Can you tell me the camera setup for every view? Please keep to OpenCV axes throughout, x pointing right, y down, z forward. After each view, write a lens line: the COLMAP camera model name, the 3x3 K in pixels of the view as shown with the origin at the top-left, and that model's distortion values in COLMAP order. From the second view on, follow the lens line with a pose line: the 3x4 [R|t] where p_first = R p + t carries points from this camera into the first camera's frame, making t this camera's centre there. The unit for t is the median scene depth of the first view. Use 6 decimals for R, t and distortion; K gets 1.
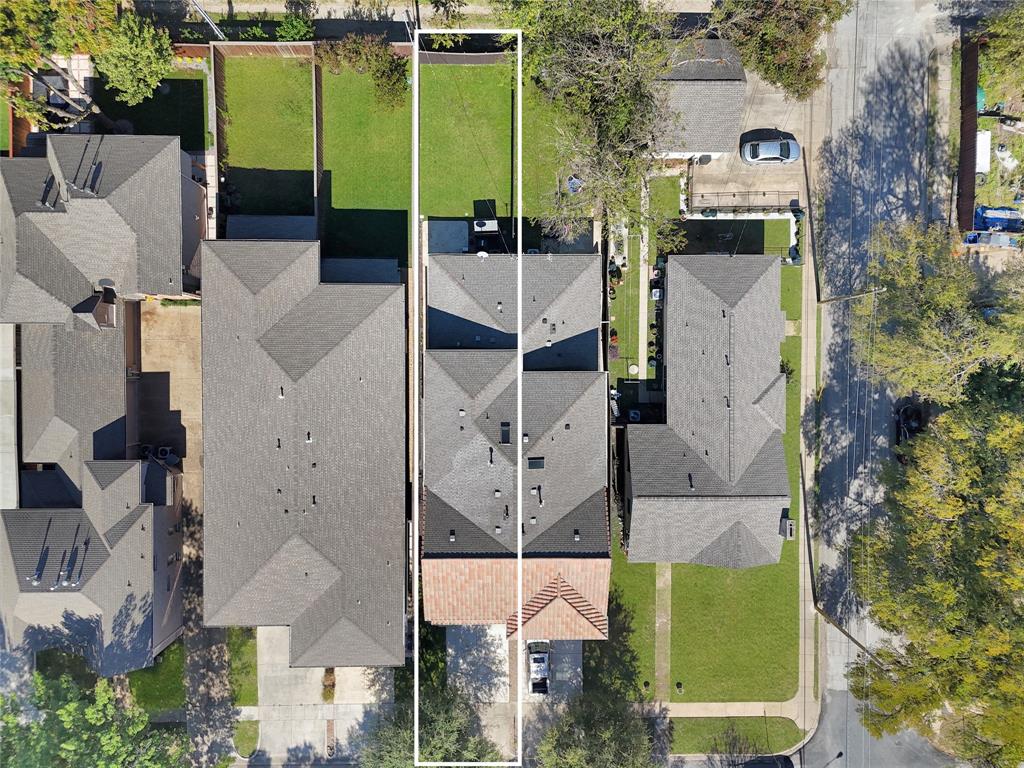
lens RADIAL K [[745.0, 0, 512.0], [0, 745.0, 384.0], [0, 0, 1]] dist [0.054425, -0.051379]
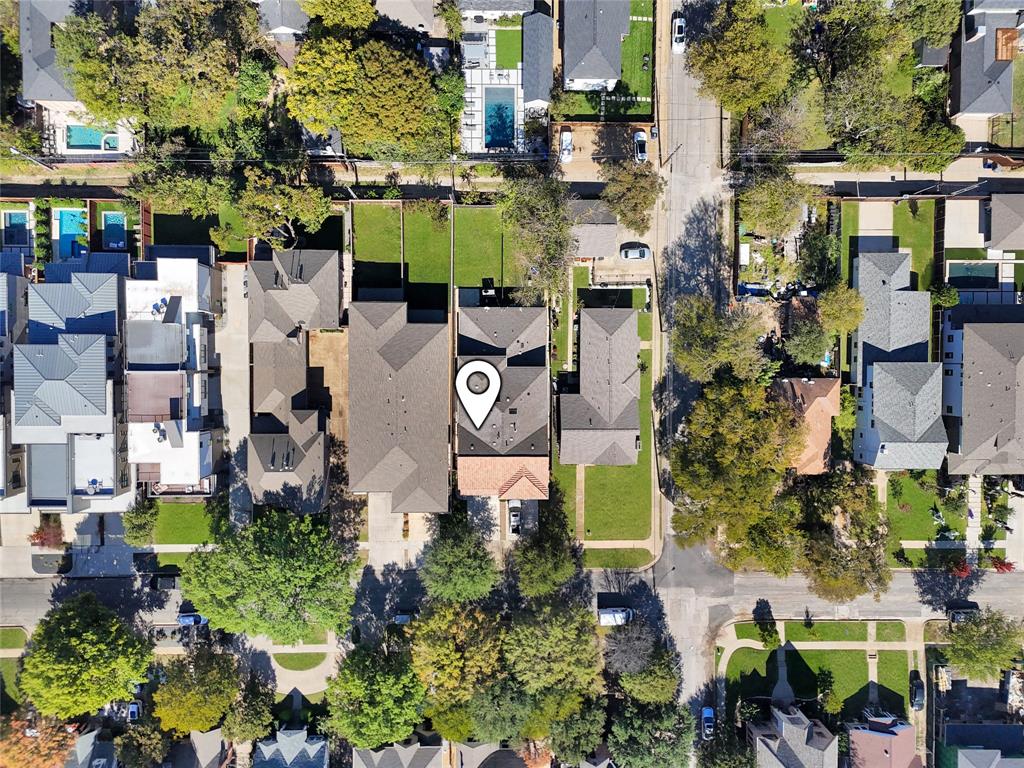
lens RADIAL K [[745.0, 0, 512.0], [0, 745.0, 384.0], [0, 0, 1]] dist [0.054425, -0.051379]
pose [[0.999992, 0.002509, 0.003093, 0.020369], [-0.002504, 0.999996, -0.001377, 0.029532], [-0.003097, 0.001369, 0.999994, -0.925627]]
